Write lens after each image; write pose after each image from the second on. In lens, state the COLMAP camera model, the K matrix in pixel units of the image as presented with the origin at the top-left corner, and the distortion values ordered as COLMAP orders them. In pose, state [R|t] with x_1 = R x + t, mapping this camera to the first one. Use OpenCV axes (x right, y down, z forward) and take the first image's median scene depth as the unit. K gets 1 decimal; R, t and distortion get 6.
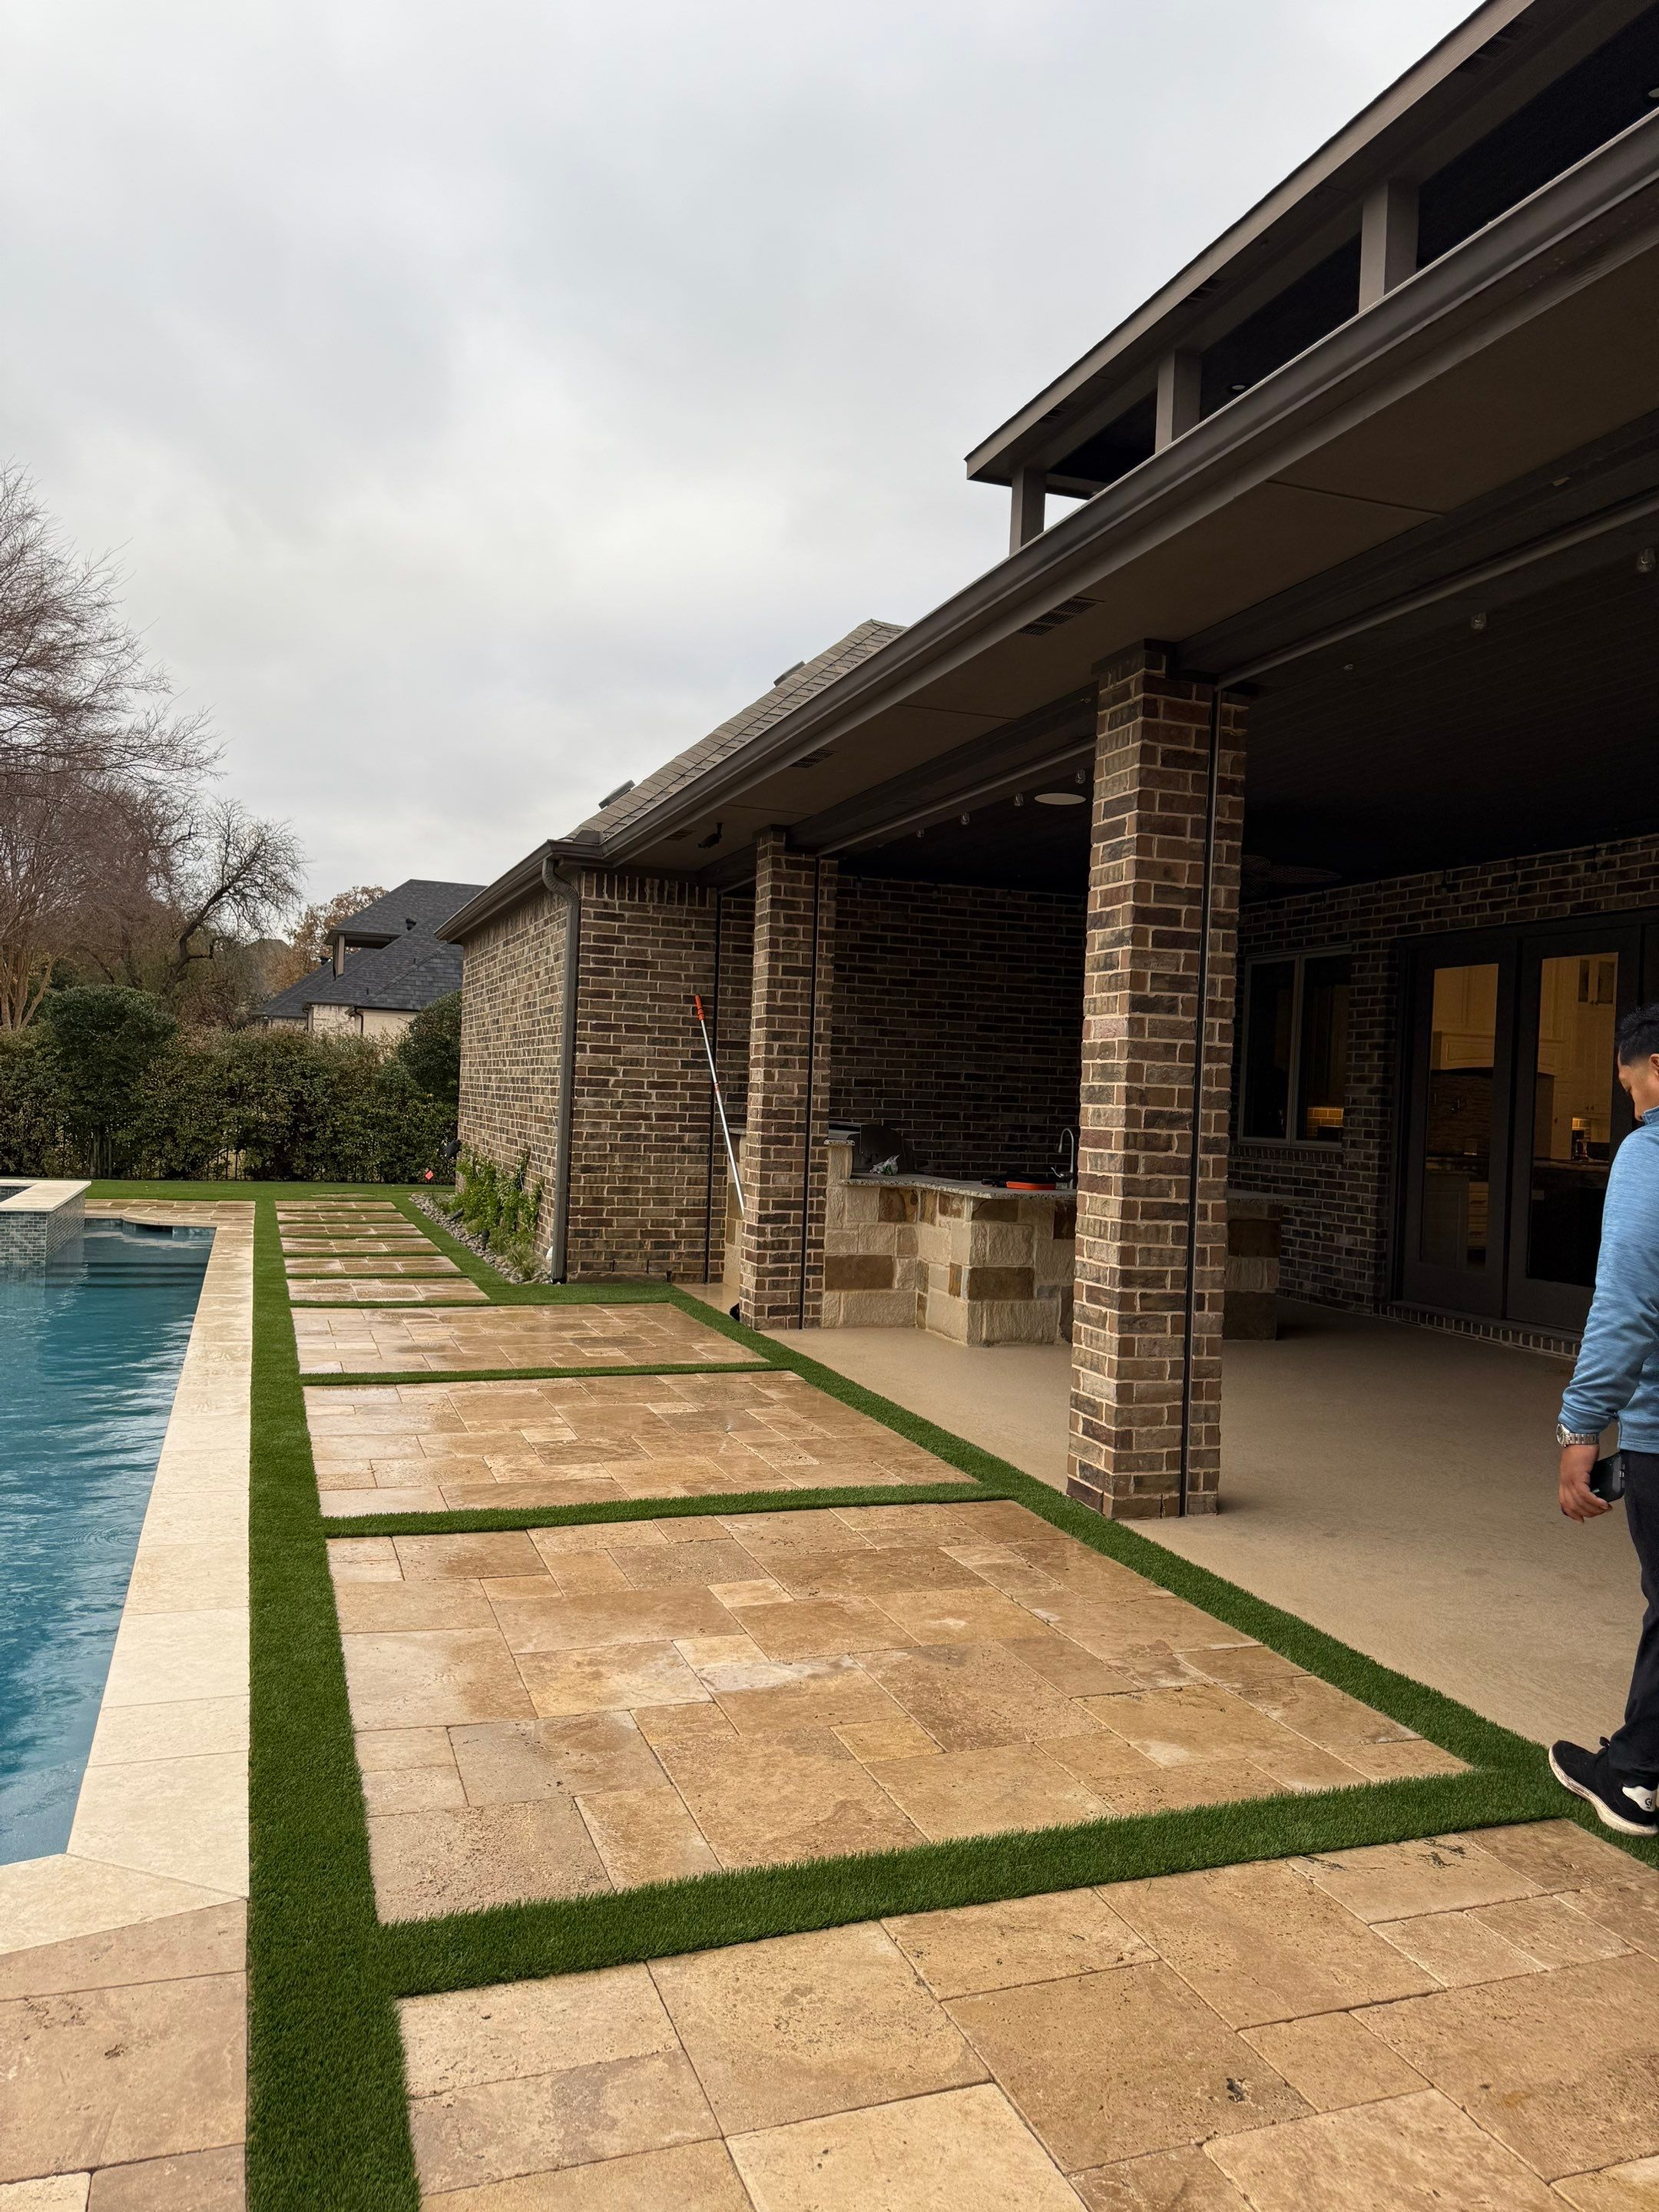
lens RADIAL K [[1544.6, 0, 832.3], [0, 1544.6, 1116.4], [0, 0, 1]] dist [0.062795, -0.075078]
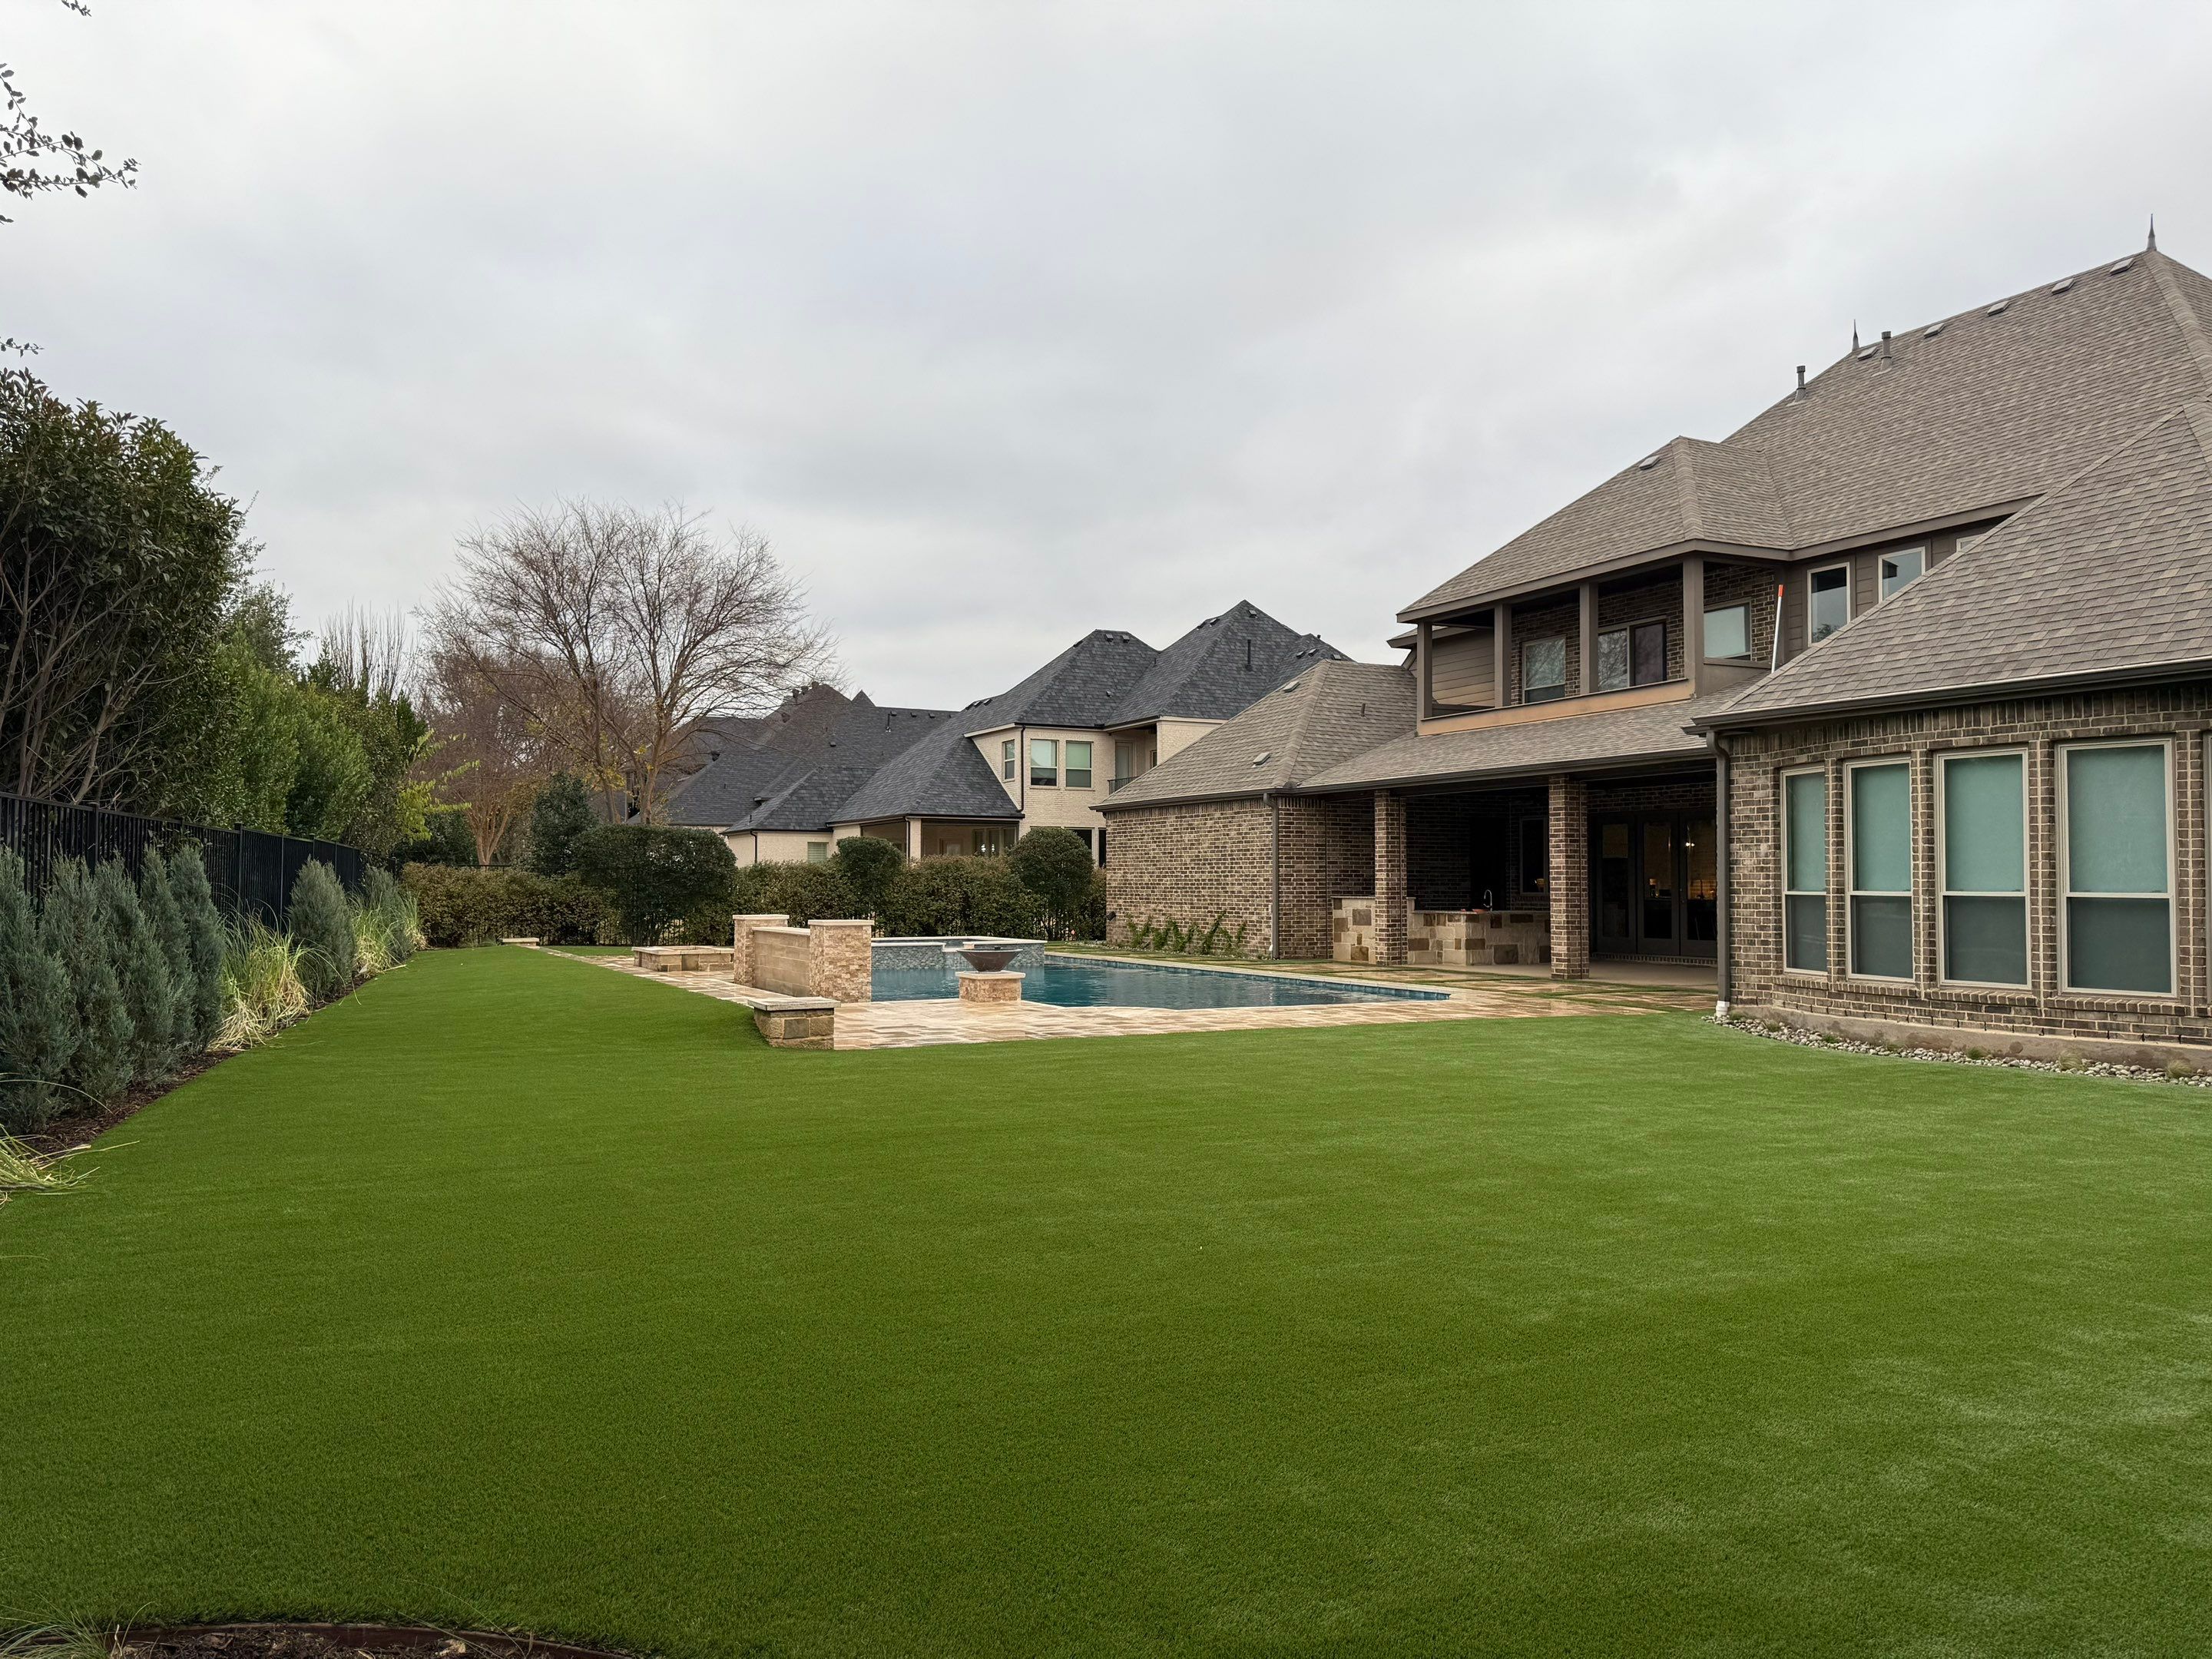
lens RADIAL K [[1544.6, 0, 1107.1], [0, 1544.6, 852.6], [0, 0, 1]] dist [0.062795, -0.075078]
pose [[0.991539, -0.035948, 0.124733, -0.895242], [0.039842, 0.998789, -0.028866, -0.006581], [-0.123544, 0.033591, 0.991770, -1.731693]]
